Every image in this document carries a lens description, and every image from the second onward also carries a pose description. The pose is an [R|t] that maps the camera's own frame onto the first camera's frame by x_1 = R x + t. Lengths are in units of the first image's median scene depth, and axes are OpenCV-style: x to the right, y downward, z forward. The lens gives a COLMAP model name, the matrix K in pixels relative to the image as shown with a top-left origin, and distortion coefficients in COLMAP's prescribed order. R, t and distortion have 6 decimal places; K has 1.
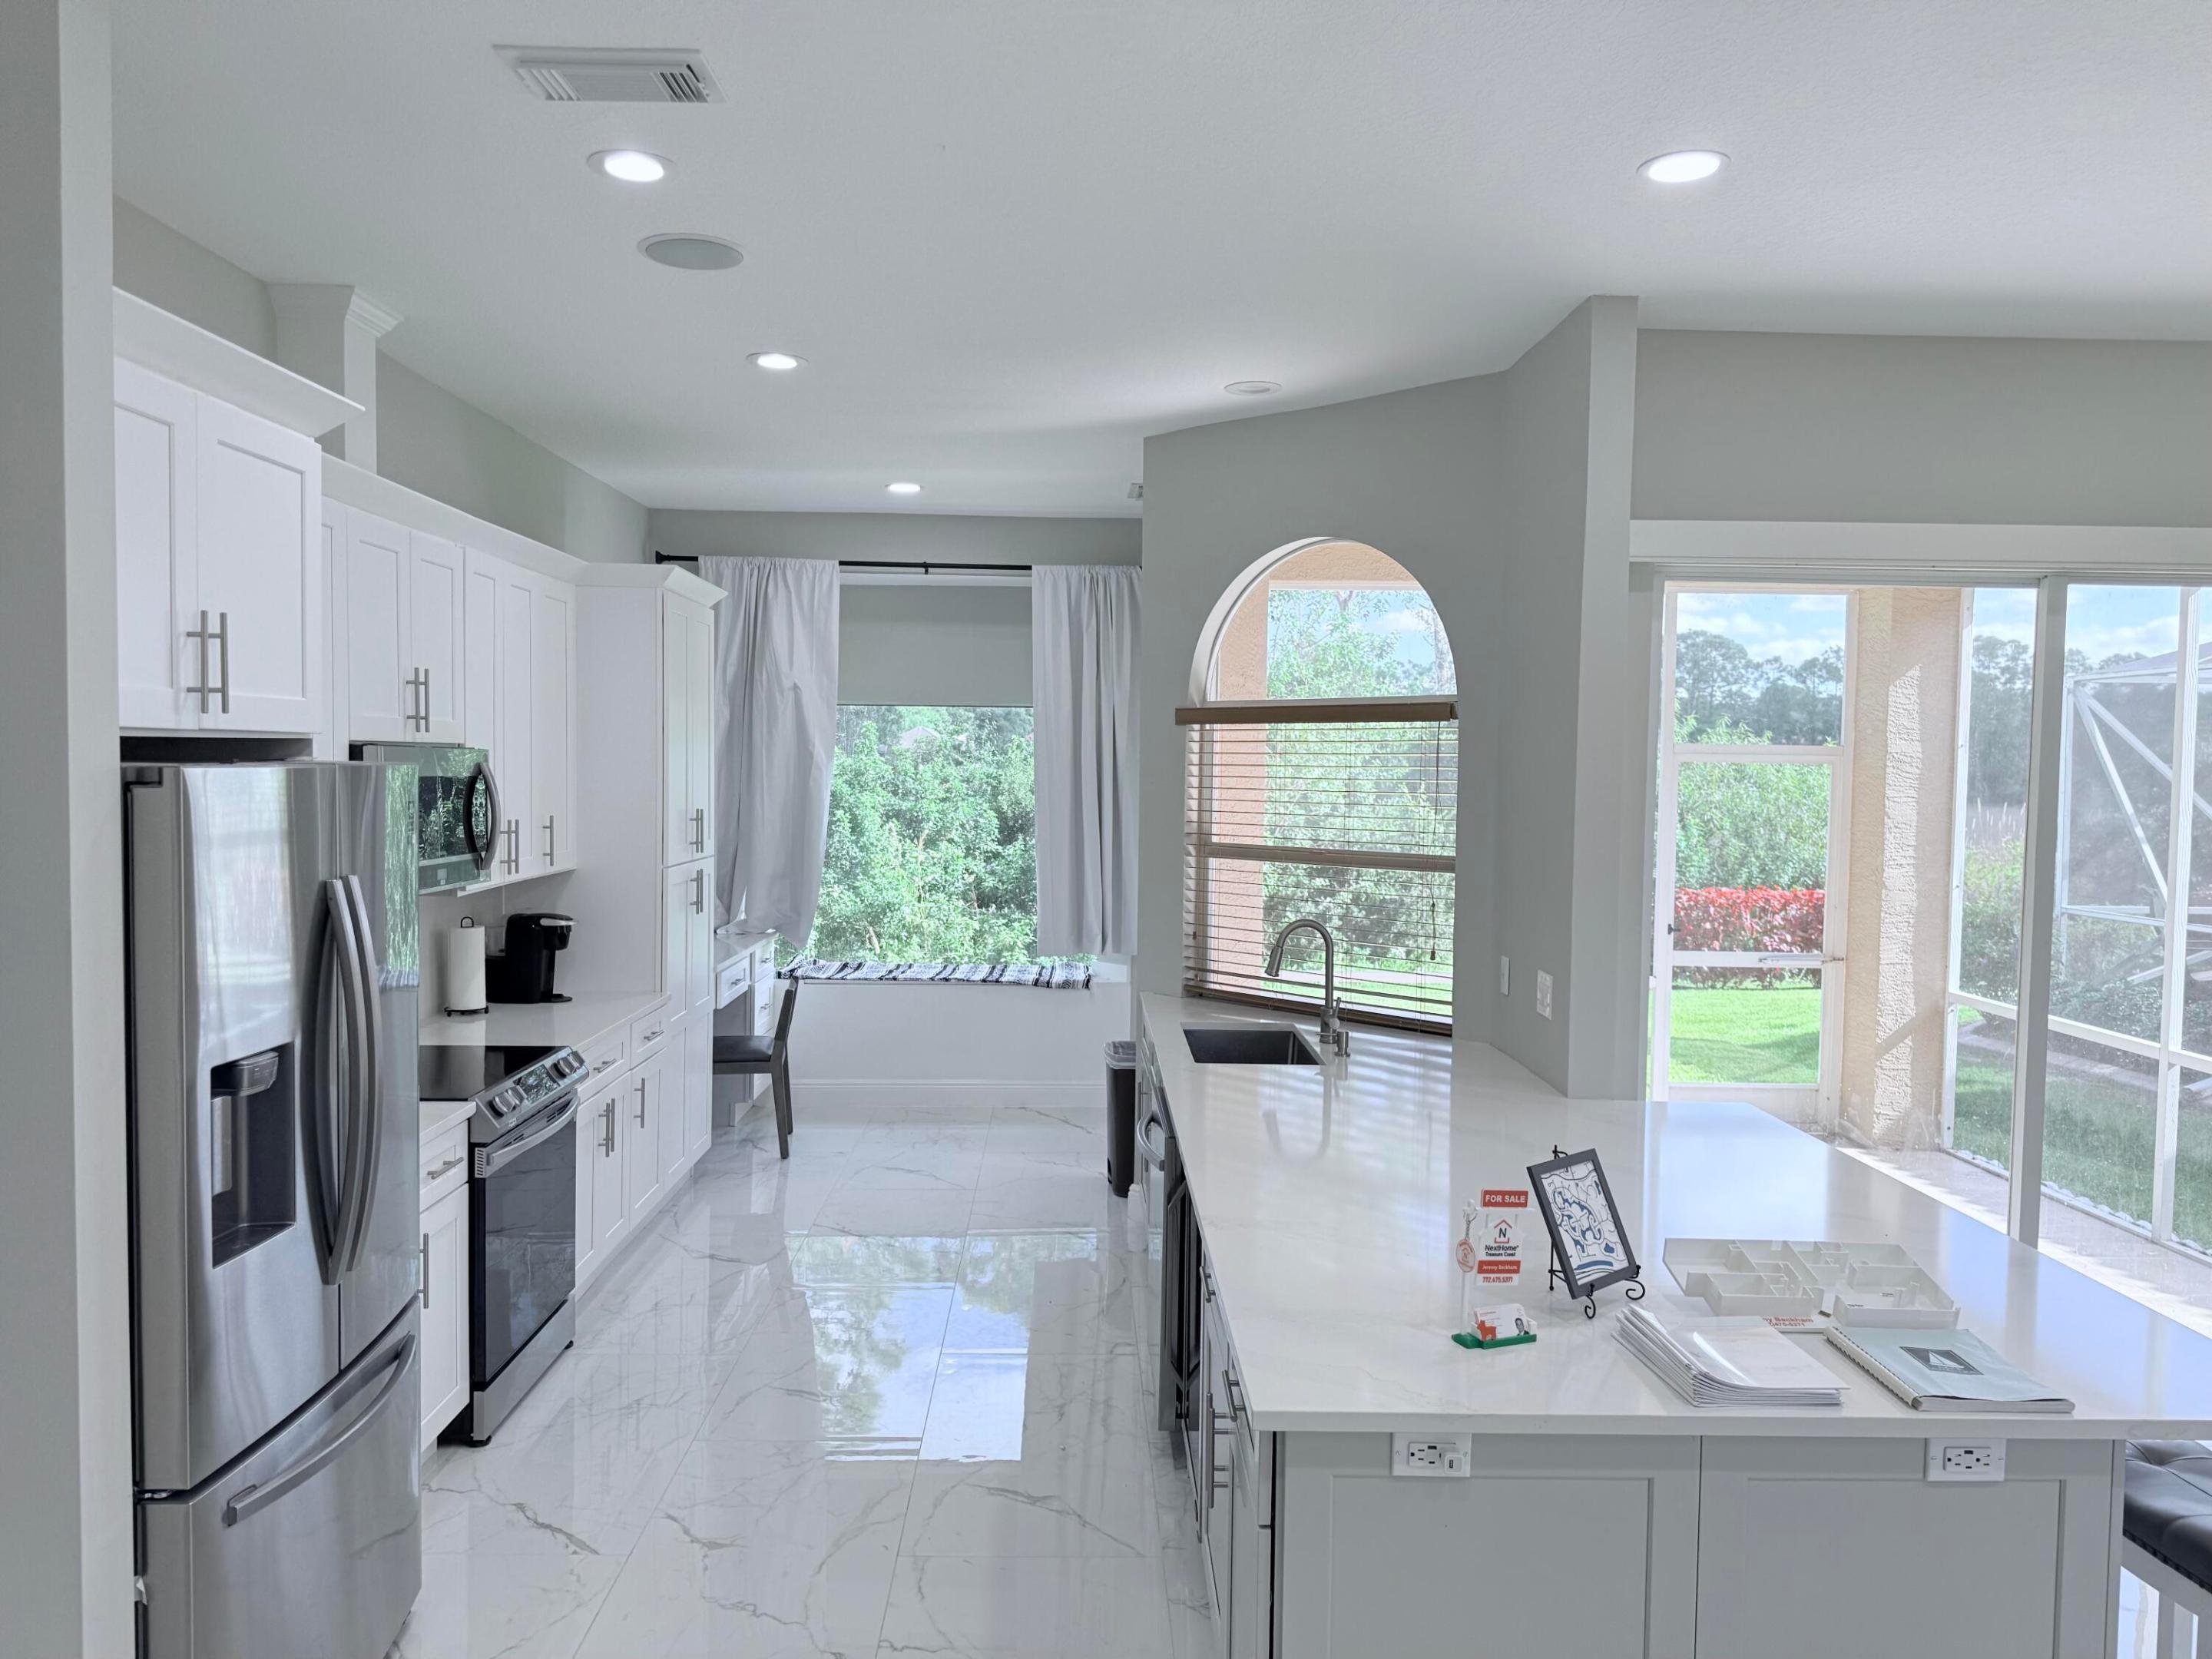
lens RADIAL K [[1546.3, 0, 1109.5], [0, 1546.3, 786.5], [0, 0, 1]] dist [0.048812, -0.079165]
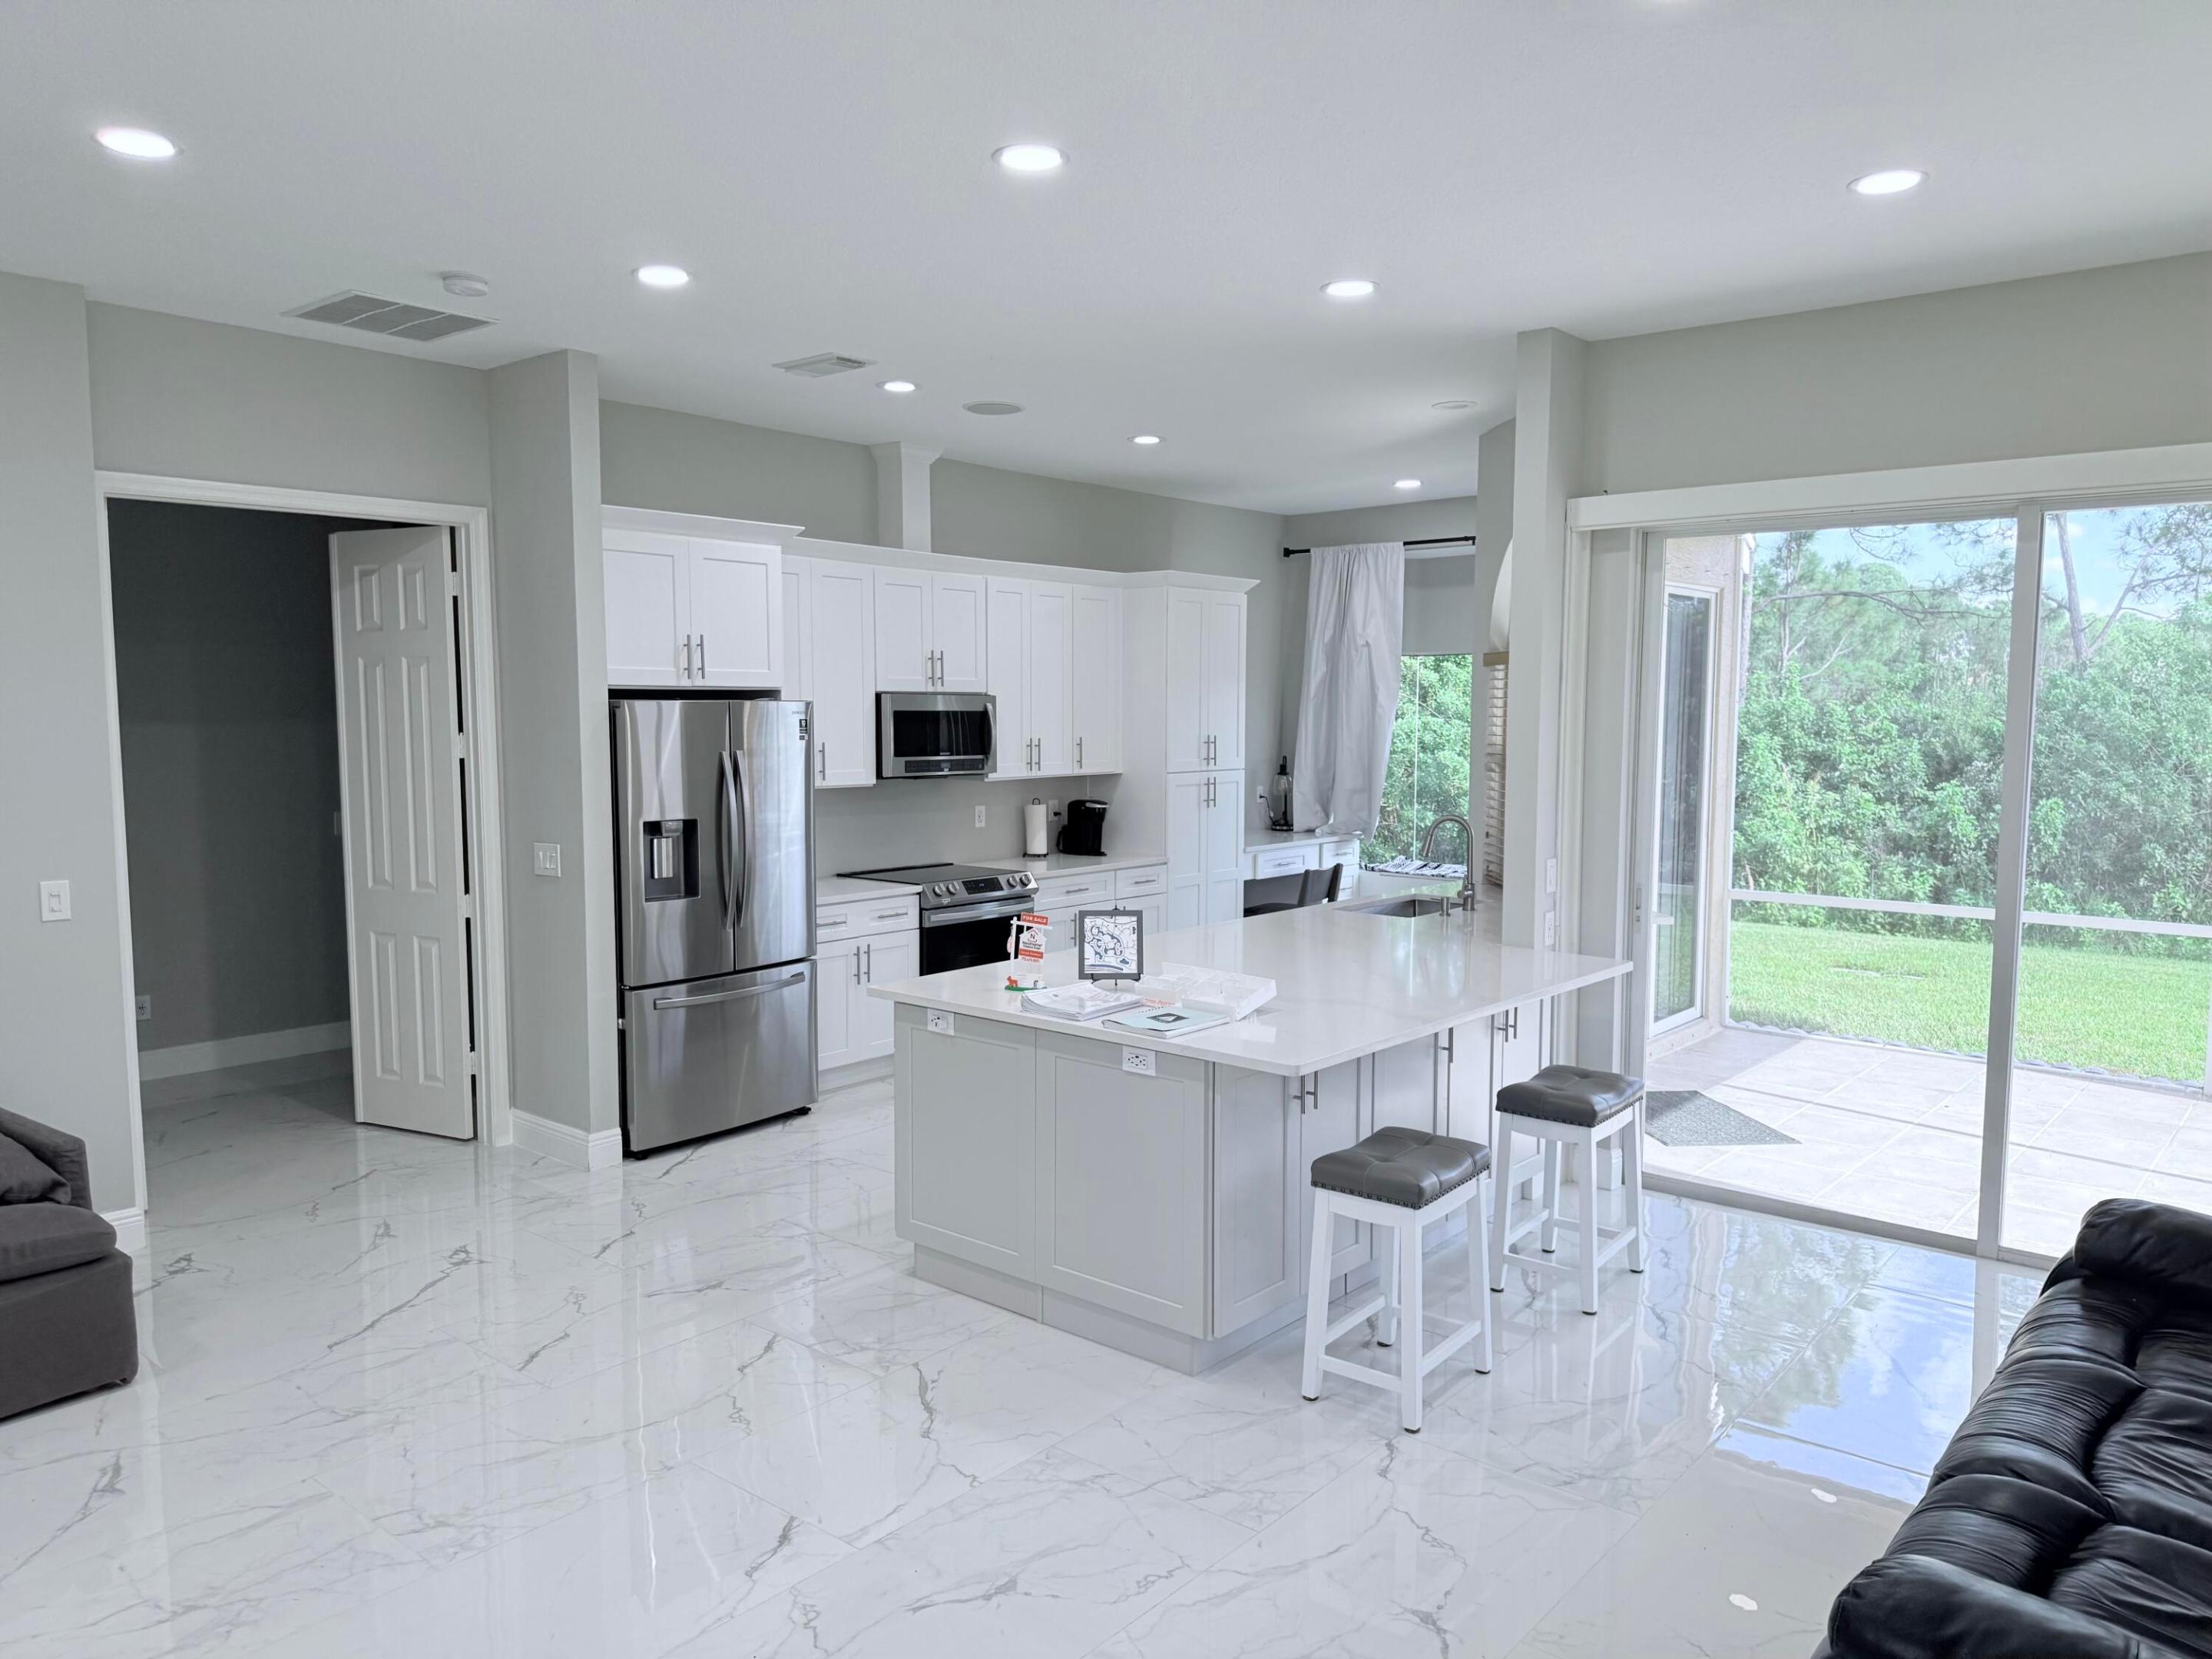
lens RADIAL K [[1505.3, 0, 1106.0], [0, 1505.3, 829.5], [0, 0, 1]] dist [0.028923, -0.000389]
pose [[0.748614, 0.038981, -0.661859, 0.703026], [0.001920, 0.998138, 0.060958, 0.020028], [0.663003, -0.046905, 0.747146, -0.143216]]
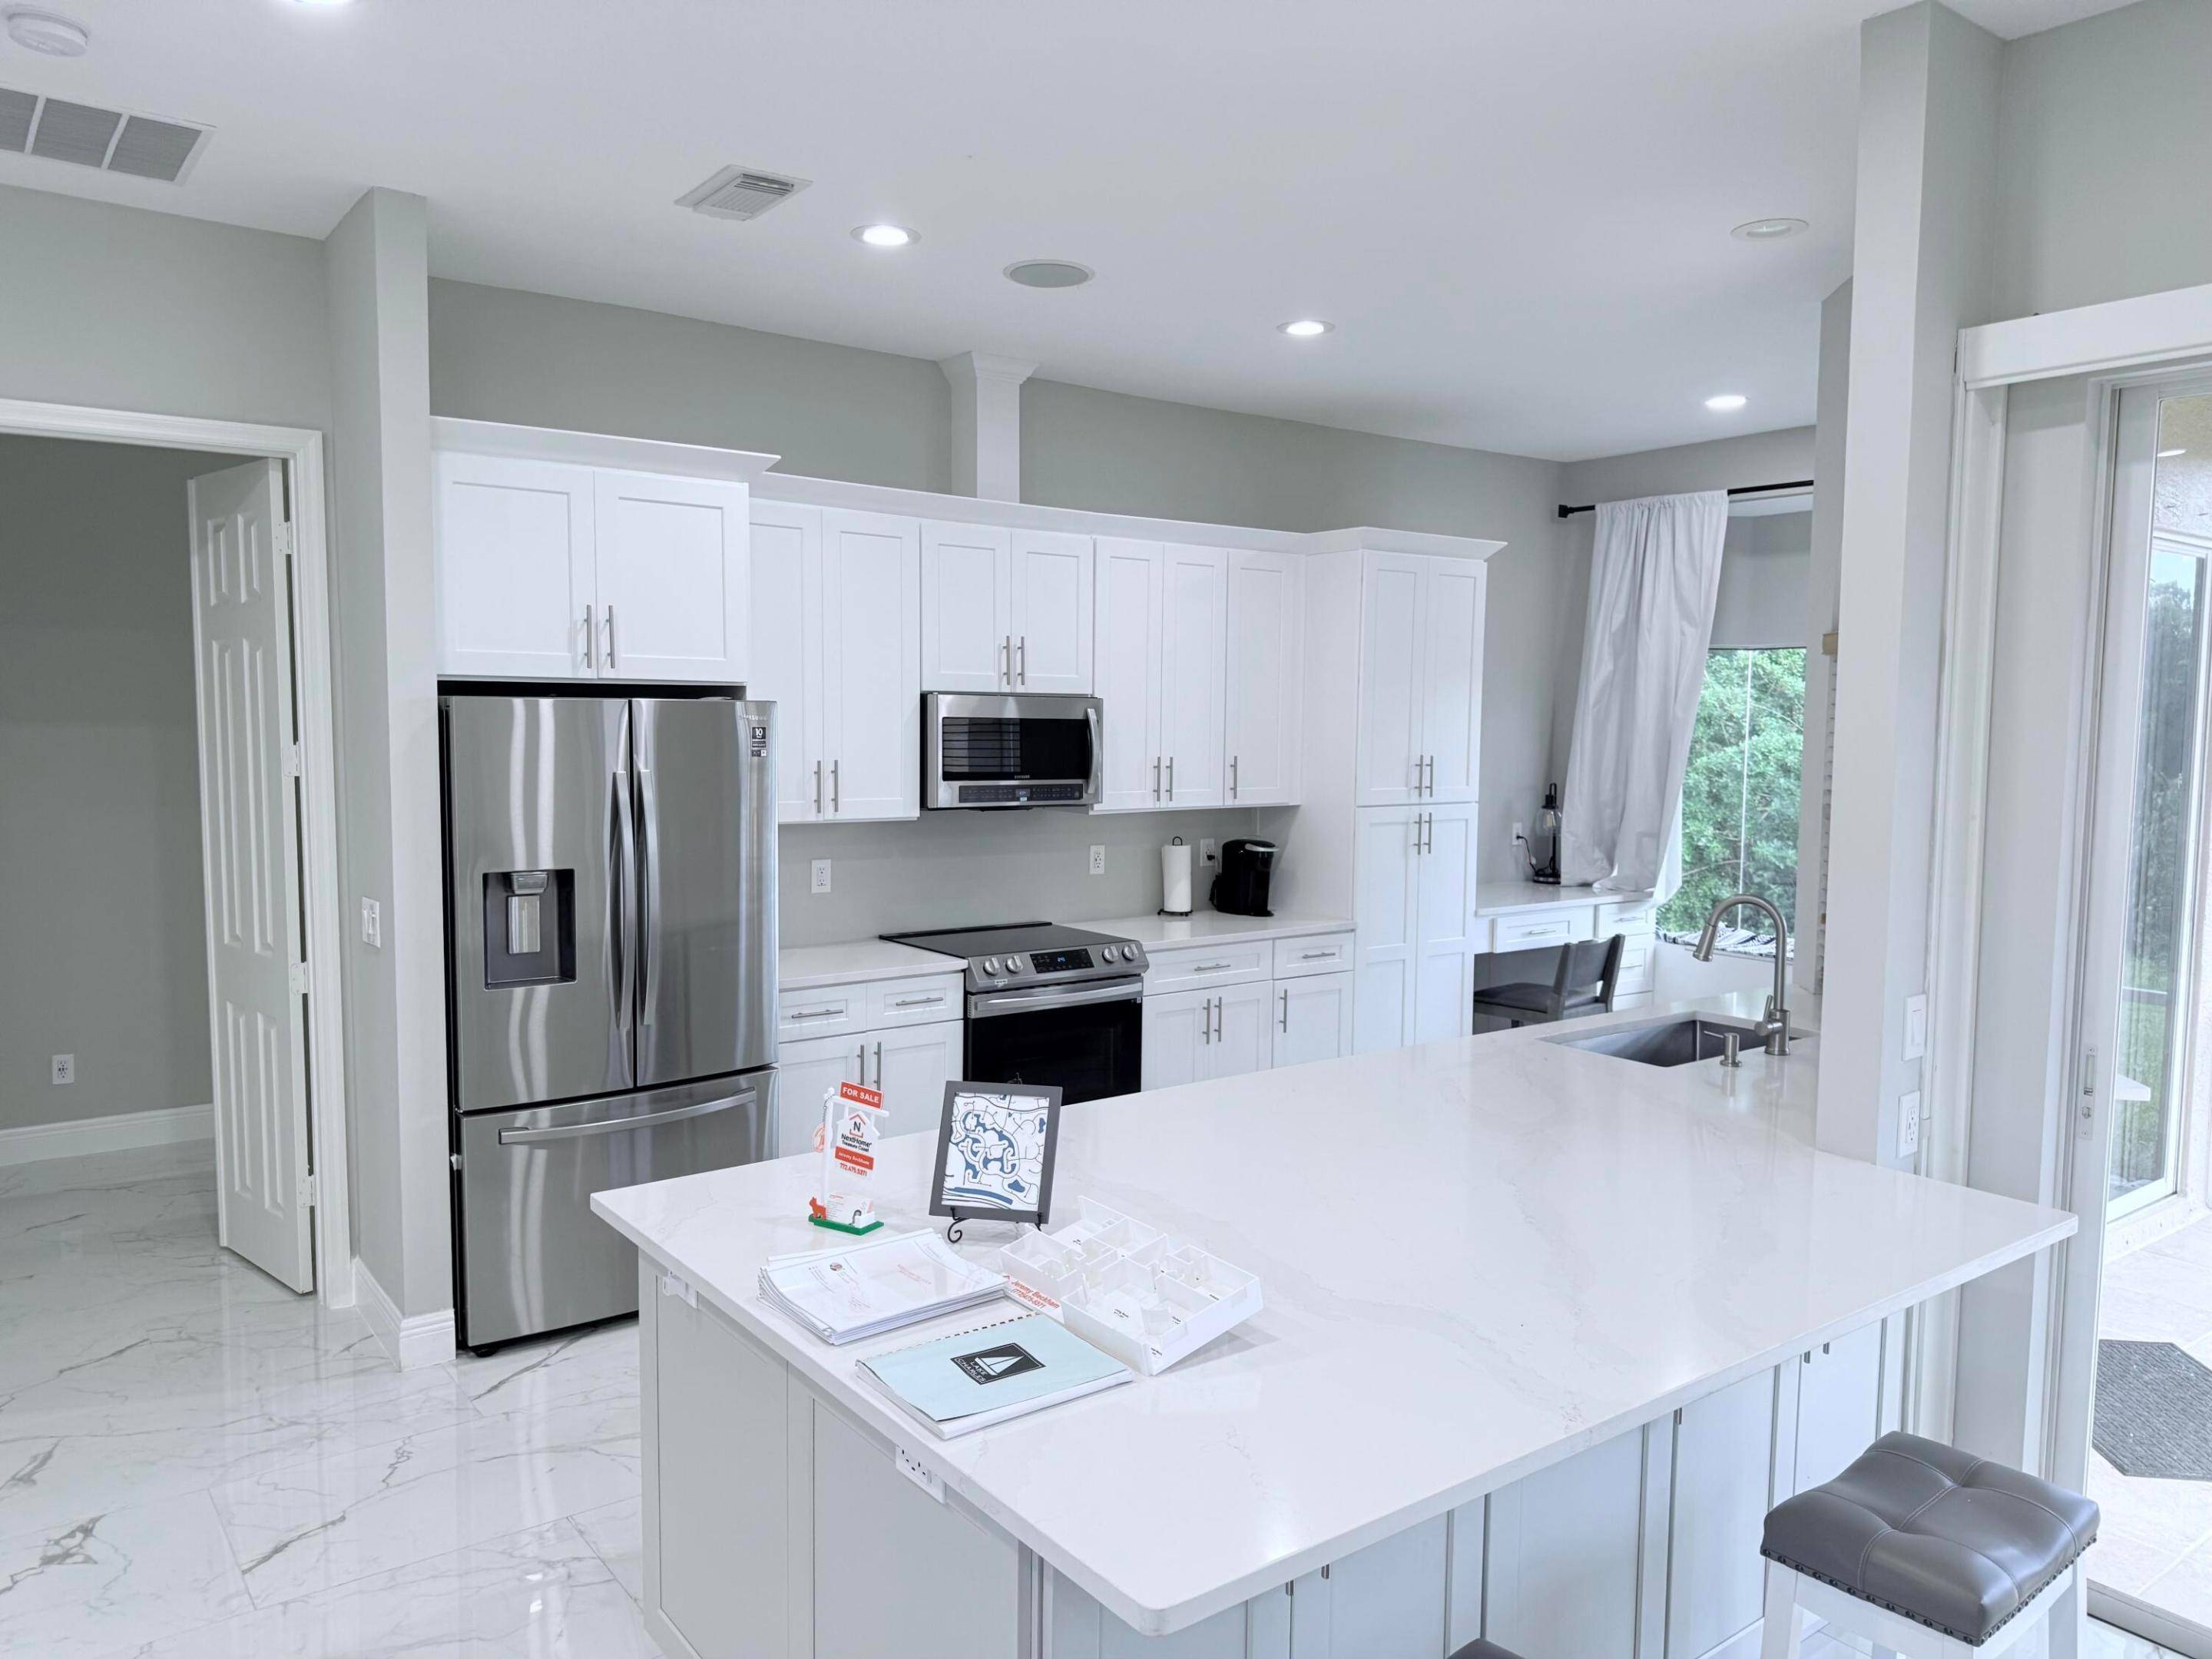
lens RADIAL K [[1543.1, 0, 1097.7], [0, 1543.1, 816.5], [0, 0, 1]] dist [0.066475, -0.077207]
pose [[0.584066, 0.043144, -0.810559, 0.540712], [-0.011201, 0.998920, 0.045099, 0.013717], [0.811629, -0.017262, 0.583918, 0.240404]]
